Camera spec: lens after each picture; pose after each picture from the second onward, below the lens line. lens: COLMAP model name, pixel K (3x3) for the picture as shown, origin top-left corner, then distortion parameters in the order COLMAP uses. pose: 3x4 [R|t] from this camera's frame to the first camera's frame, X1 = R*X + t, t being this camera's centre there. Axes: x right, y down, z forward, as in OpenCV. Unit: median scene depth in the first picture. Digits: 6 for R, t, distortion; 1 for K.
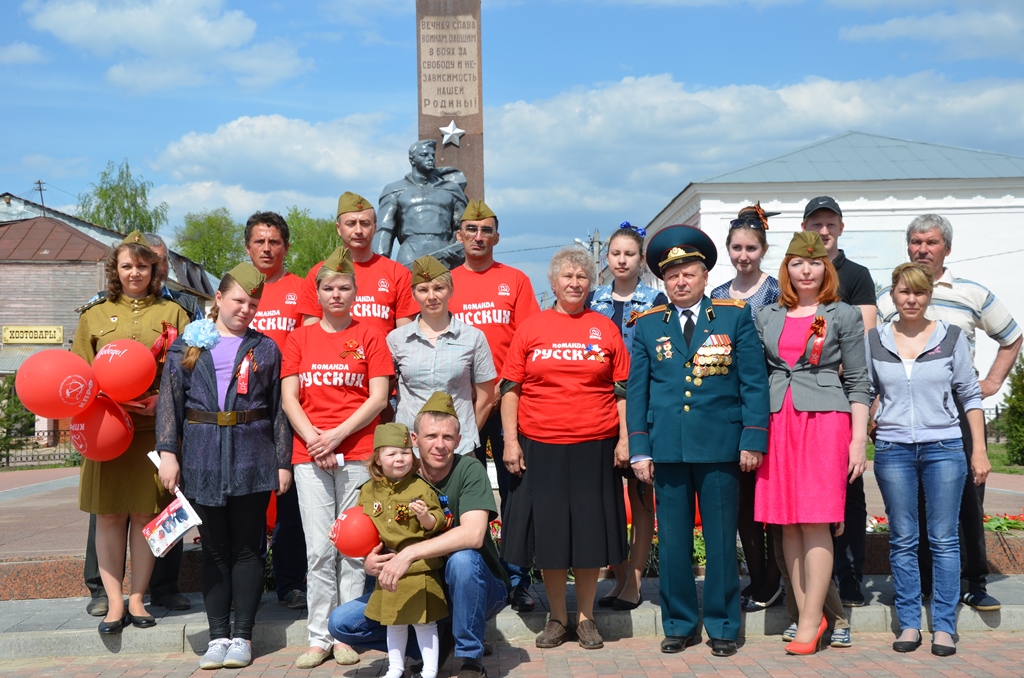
lens RADIAL K [[1506.6, 0, 510.3], [0, 1506.6, 337.2], [0, 0, 1]] dist [0.285536, 0.000000]
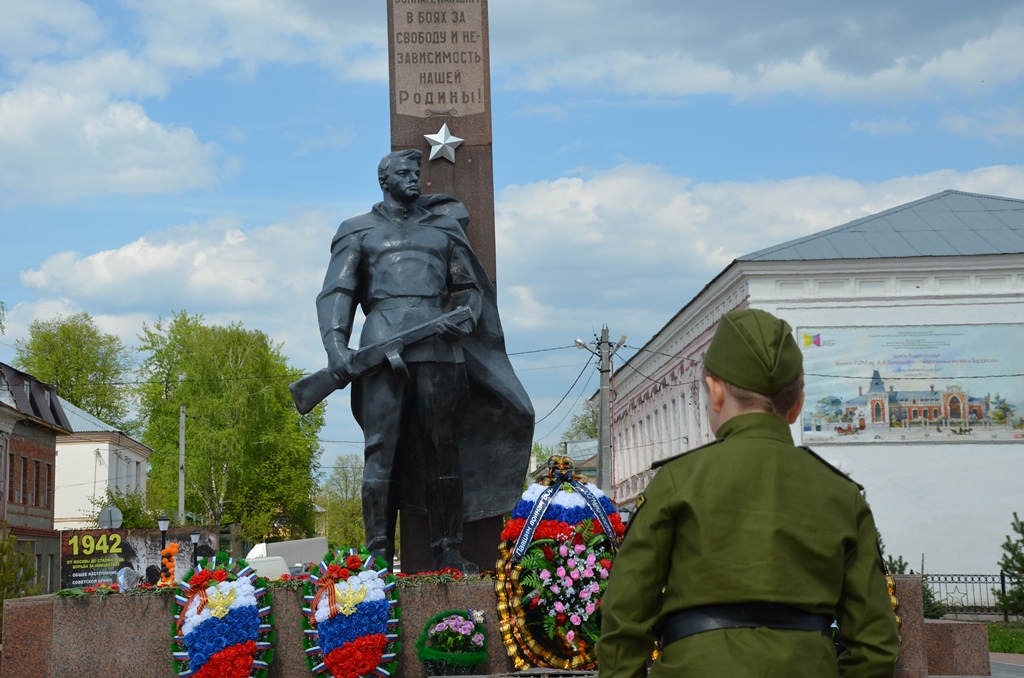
lens RADIAL K [[1862.3, 0, 513.5], [0, 1862.3, 342.2], [0, 0, 1]] dist [0.381515, 0.000000]
pose [[0.999292, -0.011337, 0.035888, -0.038358], [0.014089, 0.996901, -0.077401, 0.010365], [-0.034899, 0.077851, 0.996354, 0.220004]]
